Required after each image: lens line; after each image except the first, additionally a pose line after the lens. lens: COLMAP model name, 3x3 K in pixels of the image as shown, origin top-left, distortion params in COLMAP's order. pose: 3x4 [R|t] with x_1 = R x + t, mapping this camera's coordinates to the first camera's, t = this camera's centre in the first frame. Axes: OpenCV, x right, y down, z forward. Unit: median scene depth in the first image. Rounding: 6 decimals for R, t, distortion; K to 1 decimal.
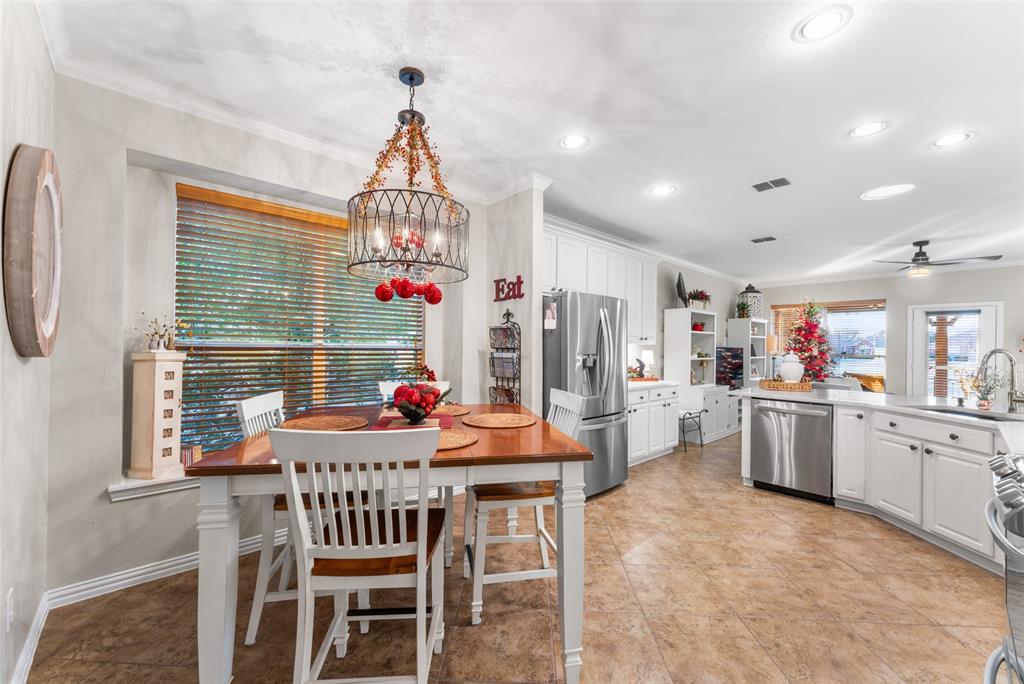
lens RADIAL K [[404.6, 0, 508.6], [0, 404.6, 349.8], [0, 0, 1]] dist [-0.001879, 0.000725]
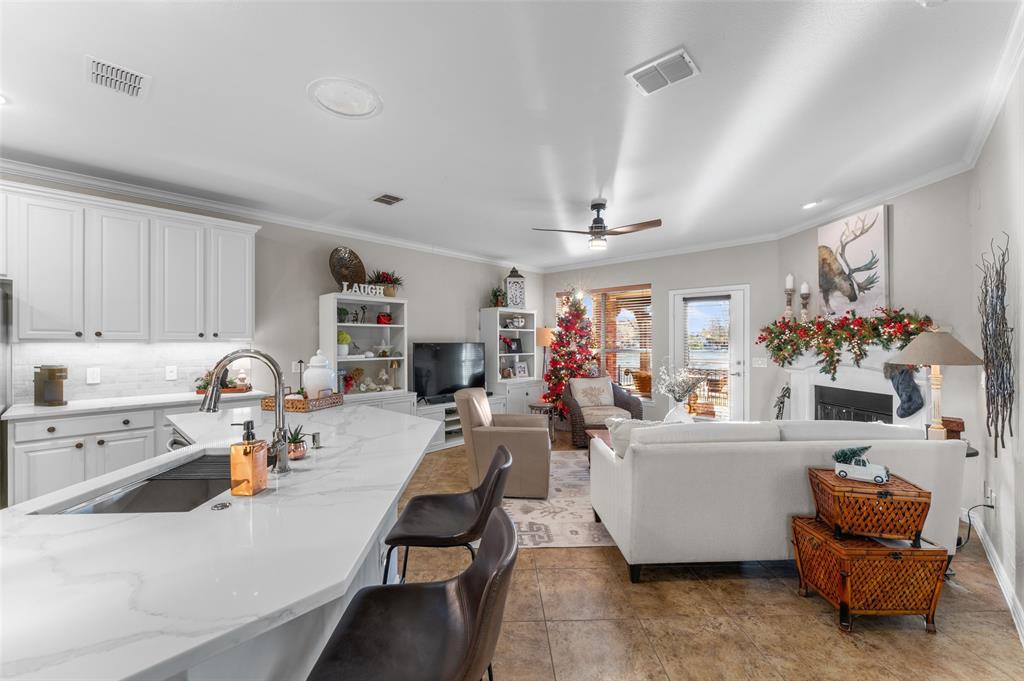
lens RADIAL K [[410.7, 0, 512.9], [0, 410.7, 342.4], [0, 0, 1]] dist [0.000794, -0.000173]
pose [[0.997670, -0.011496, 0.067255, 0.806240], [0.011824, 0.999920, -0.004478, -0.003897], [-0.067198, 0.005262, 0.997726, 0.234511]]
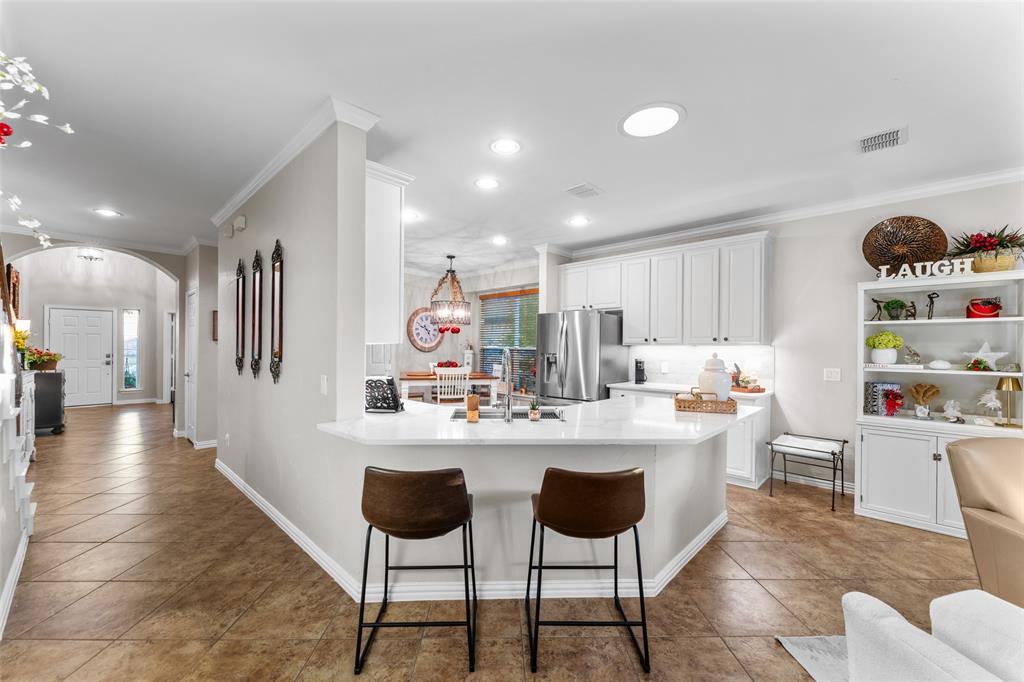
lens RADIAL K [[404.6, 0, 510.4], [0, 404.6, 344.3], [0, 0, 1]] dist [-0.001879, 0.000725]
pose [[0.067670, -0.010554, -0.997652, 1.102713], [-0.008731, 0.999899, -0.011170, -0.003152], [0.997670, 0.009466, 0.067571, 0.487510]]
